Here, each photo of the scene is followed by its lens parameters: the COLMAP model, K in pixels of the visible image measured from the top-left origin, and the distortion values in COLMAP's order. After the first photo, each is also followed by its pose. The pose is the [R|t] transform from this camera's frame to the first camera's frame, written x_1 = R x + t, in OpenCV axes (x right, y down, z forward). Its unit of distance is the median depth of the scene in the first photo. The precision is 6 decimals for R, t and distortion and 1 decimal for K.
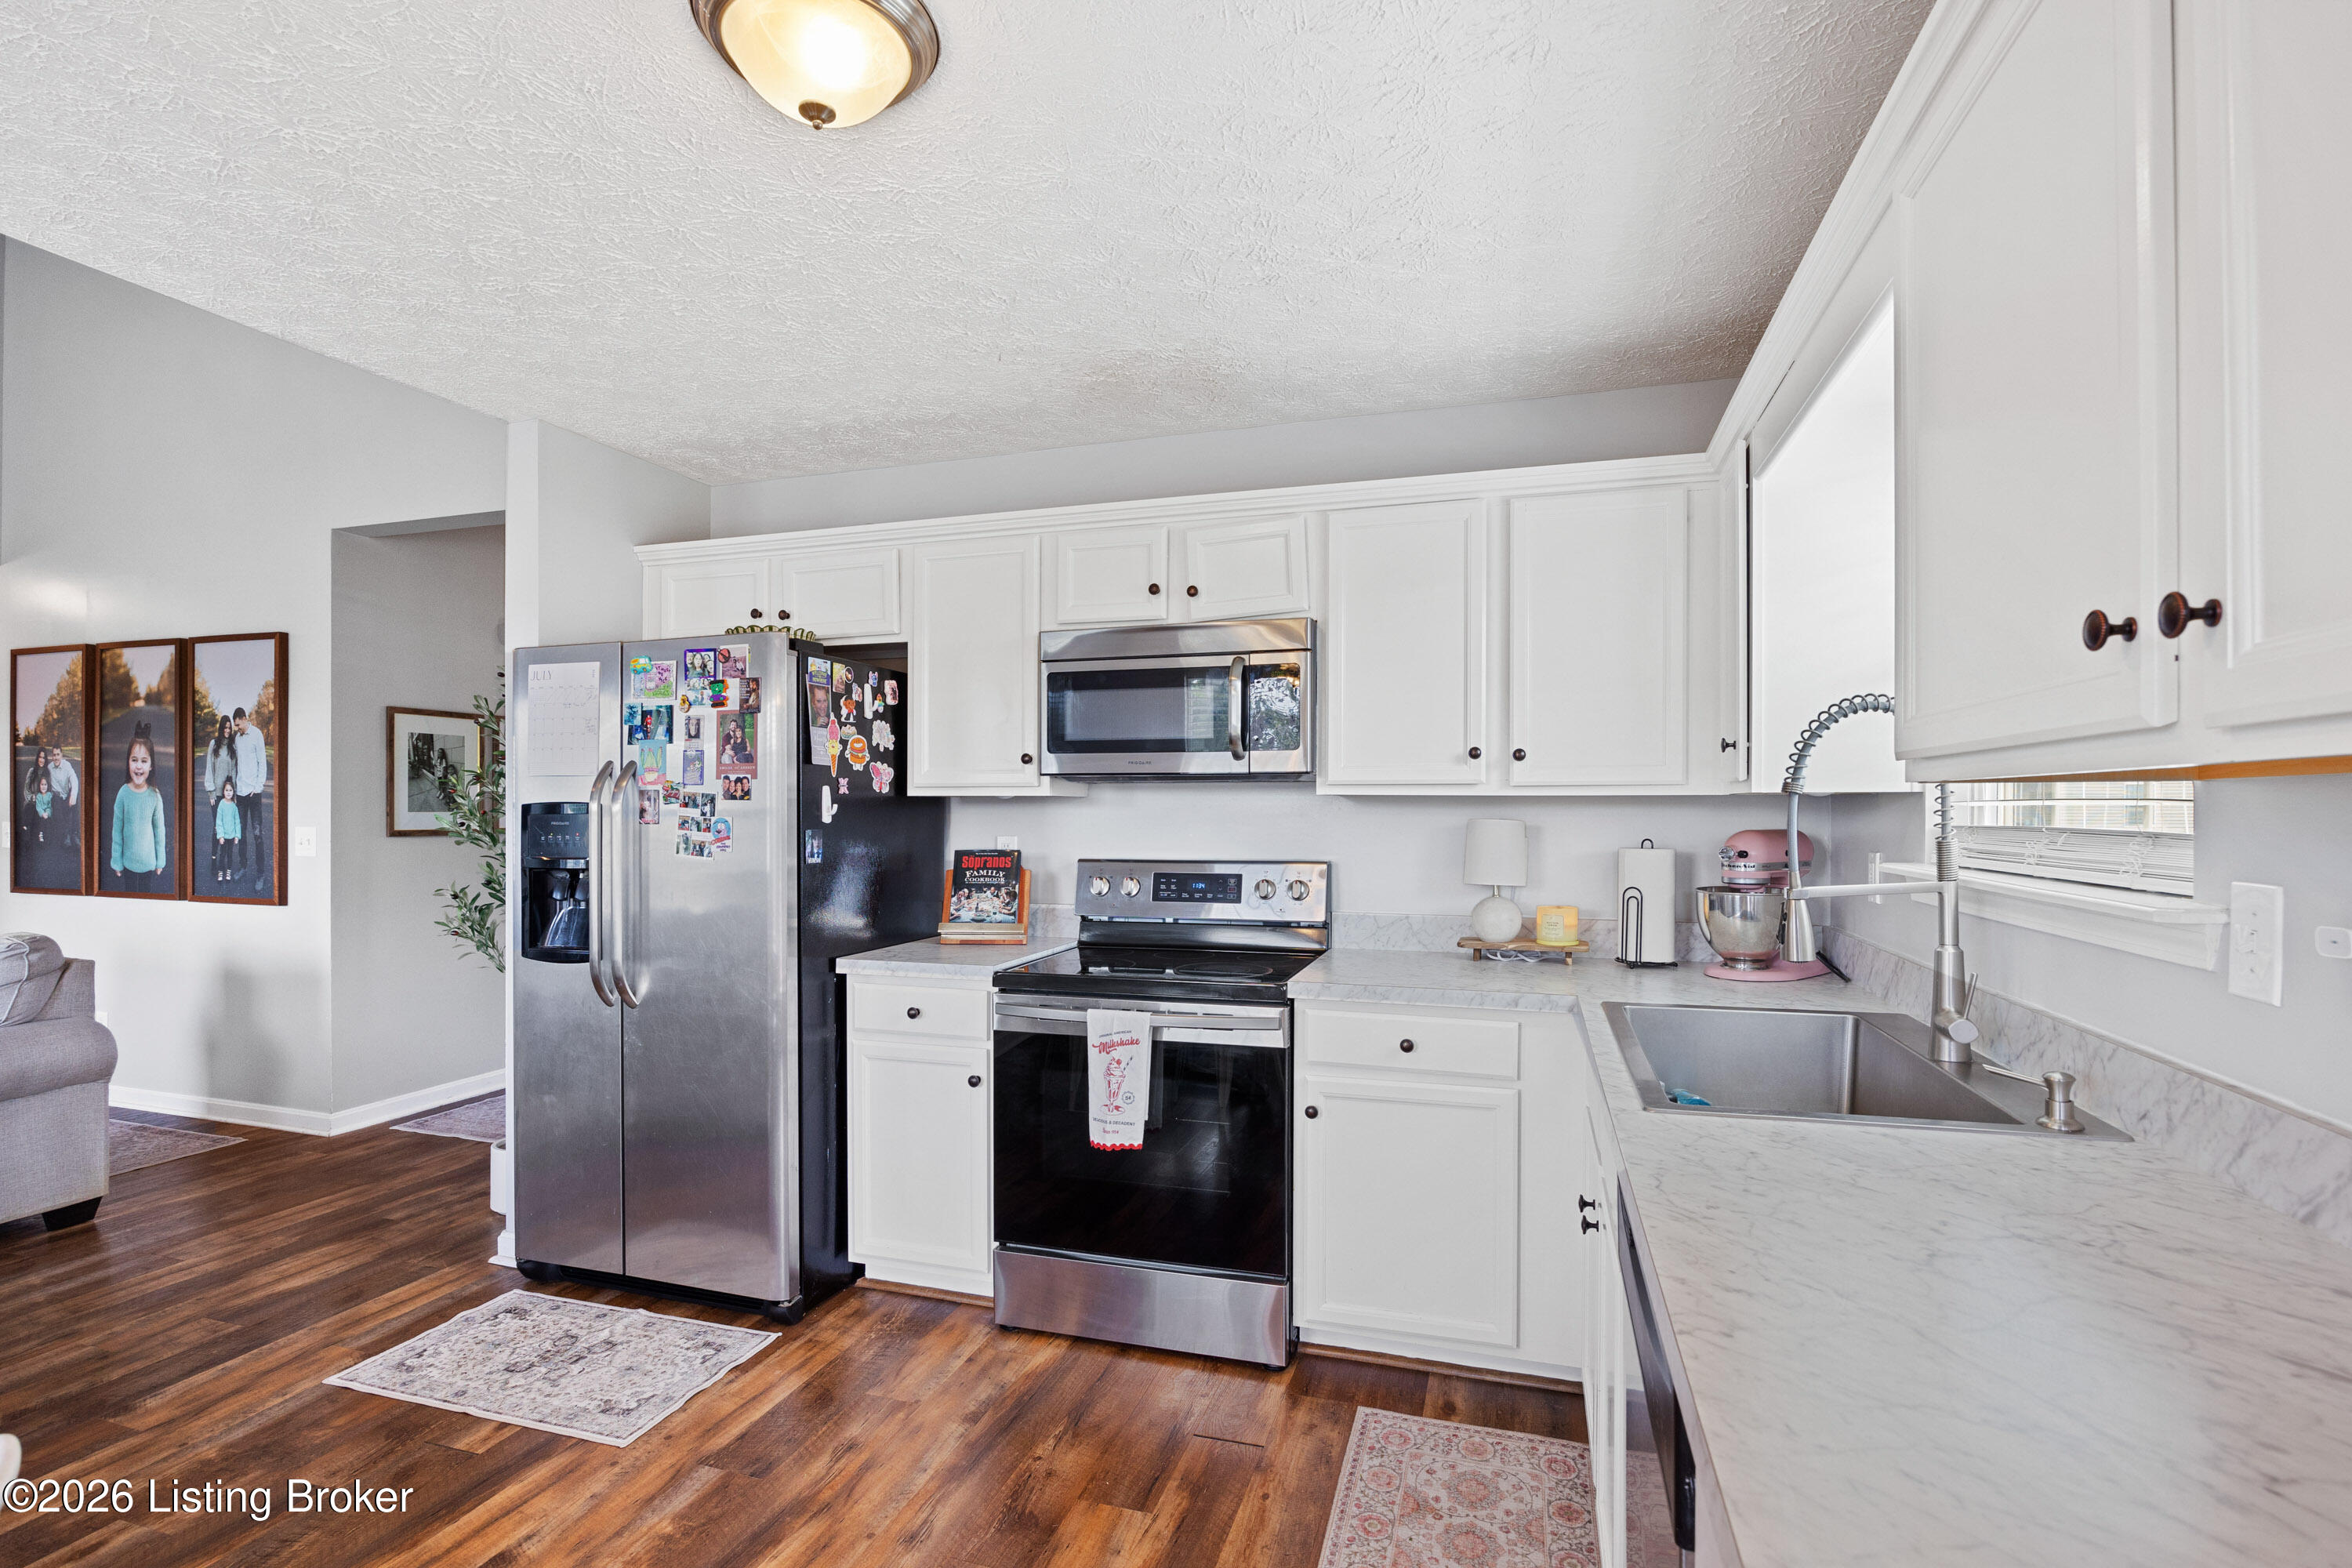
lens RADIAL K [[1120.4, 0, 1172.7], [0, 1120.4, 794.2], [0, 0, 1]] dist [-0.000091, -0.000030]
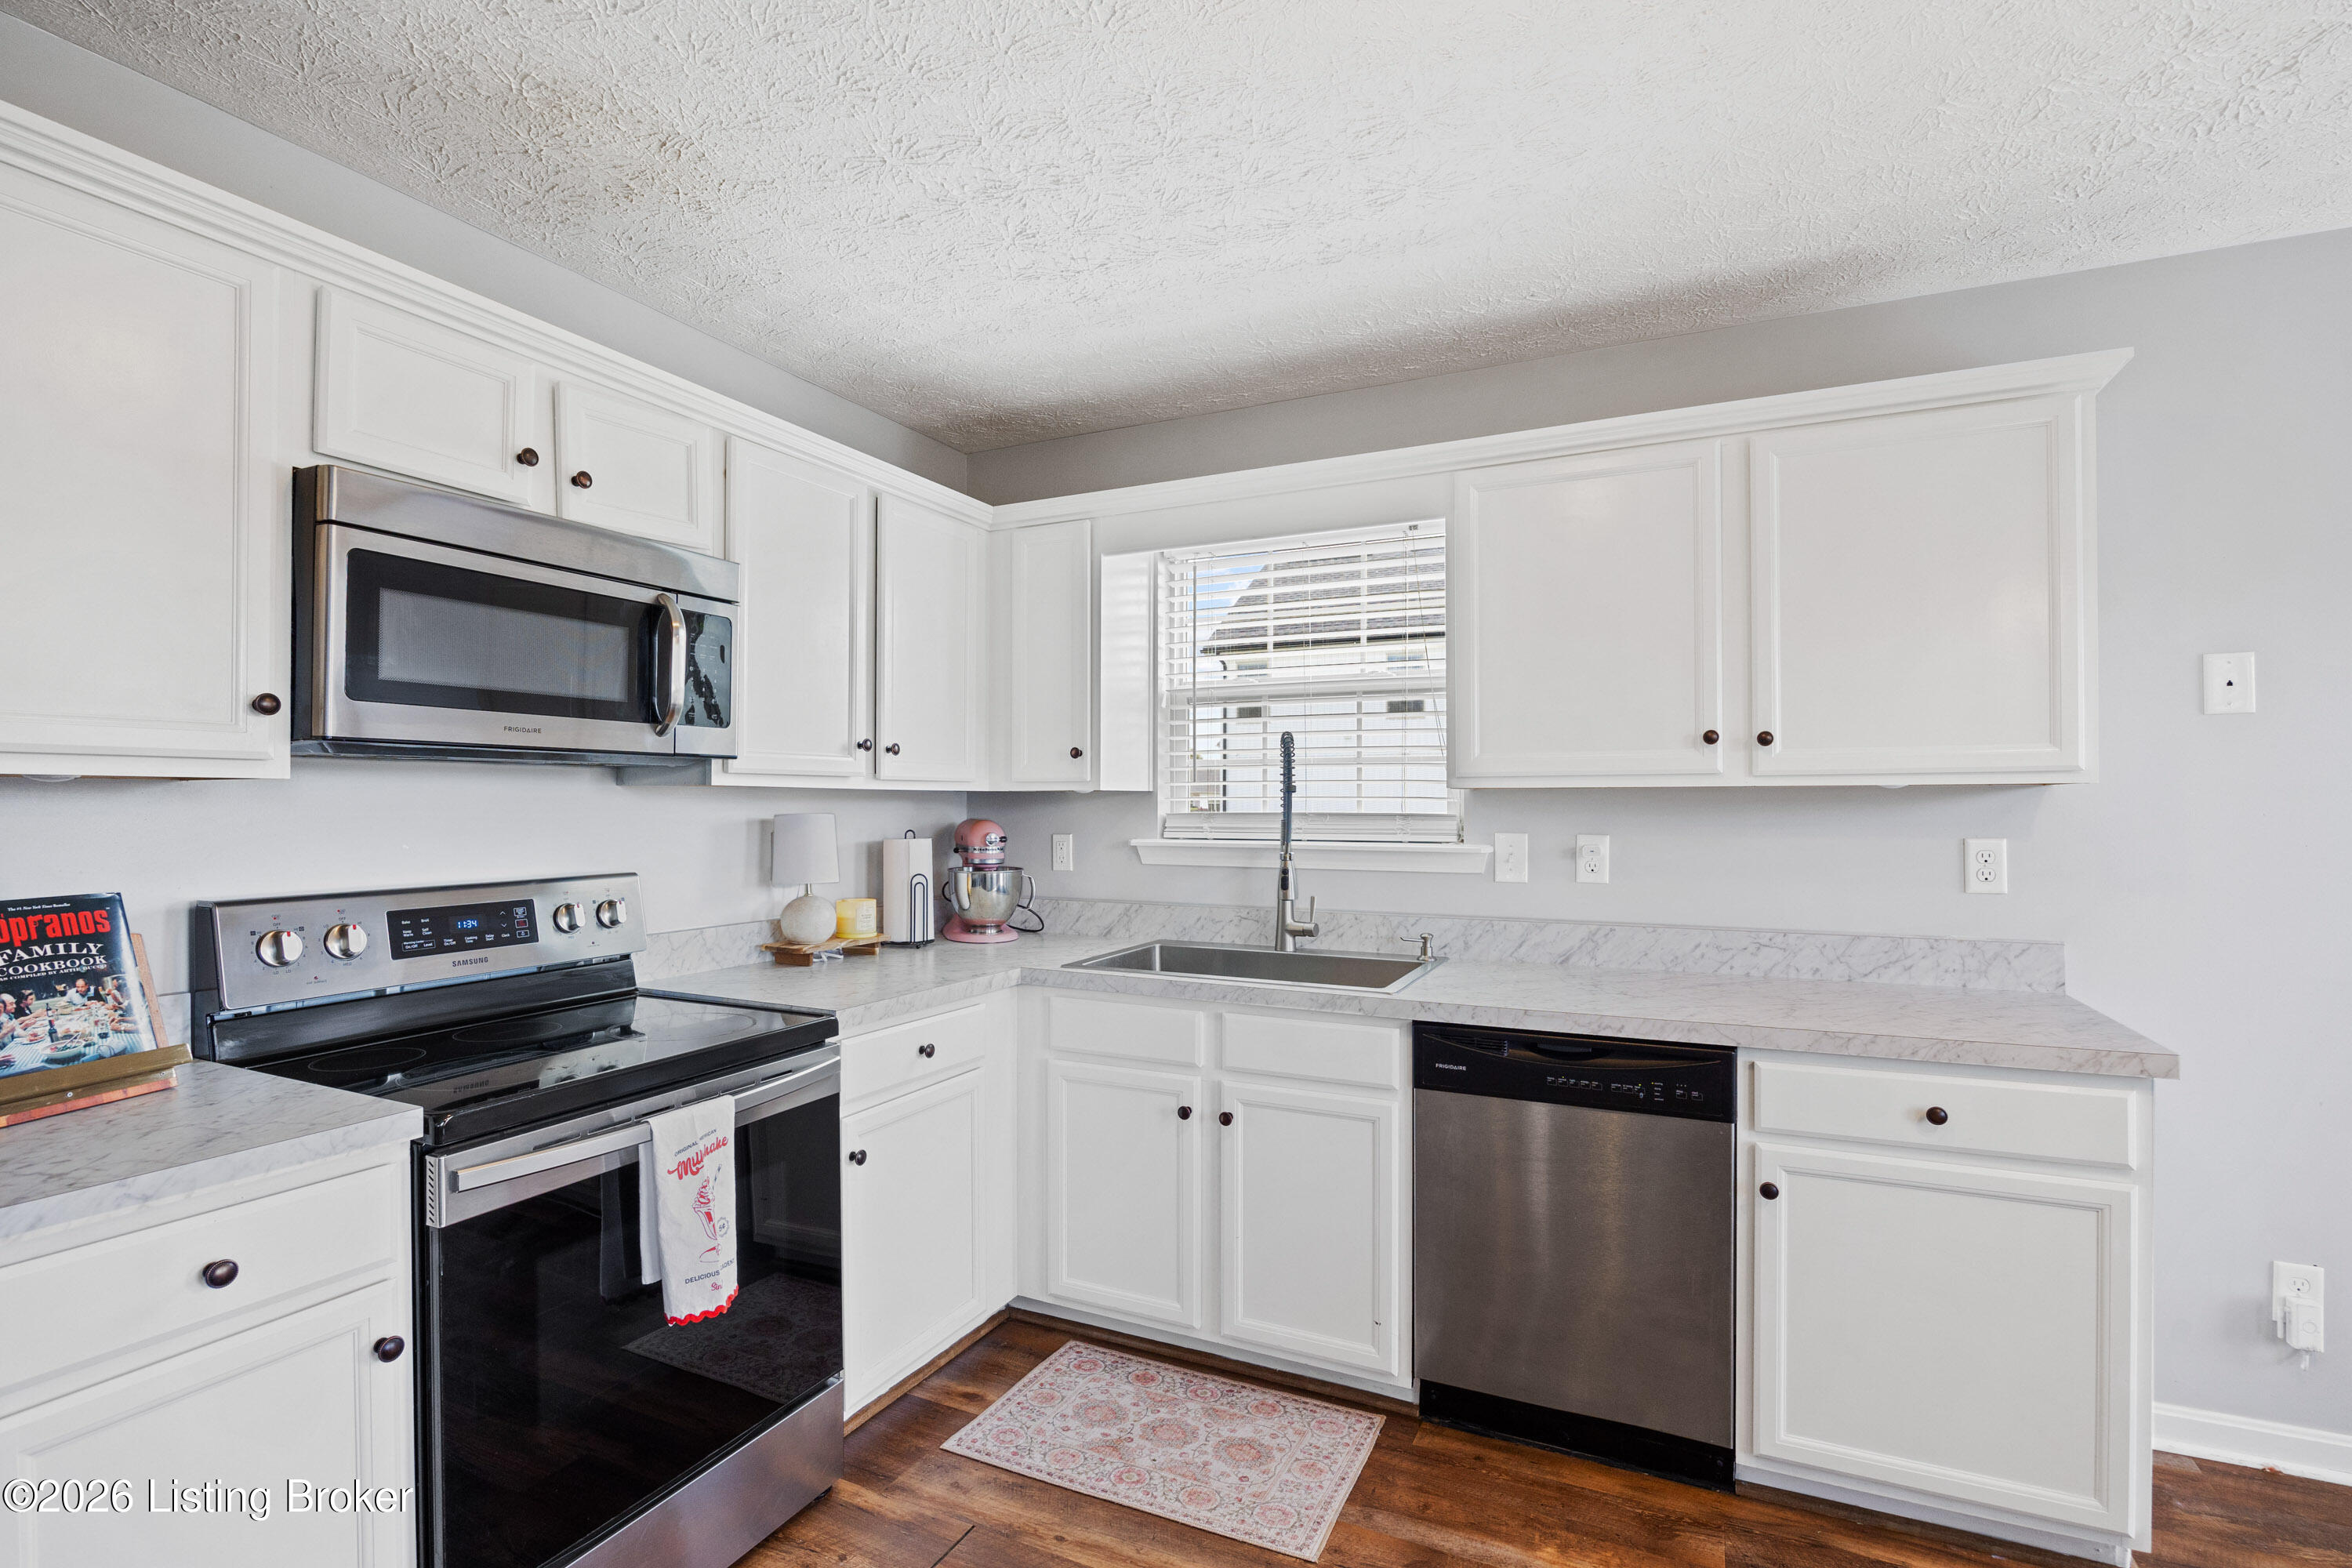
lens RADIAL K [[1103.7, 0, 1176.0], [0, 1103.7, 784.0], [0, 0, 1]] dist [-0.001447, -0.000138]
pose [[0.145150, 0.015896, 0.989282, -0.616274], [-0.009937, 0.999844, -0.014607, 0.007919], [-0.989360, -0.007710, 0.145285, 0.581258]]
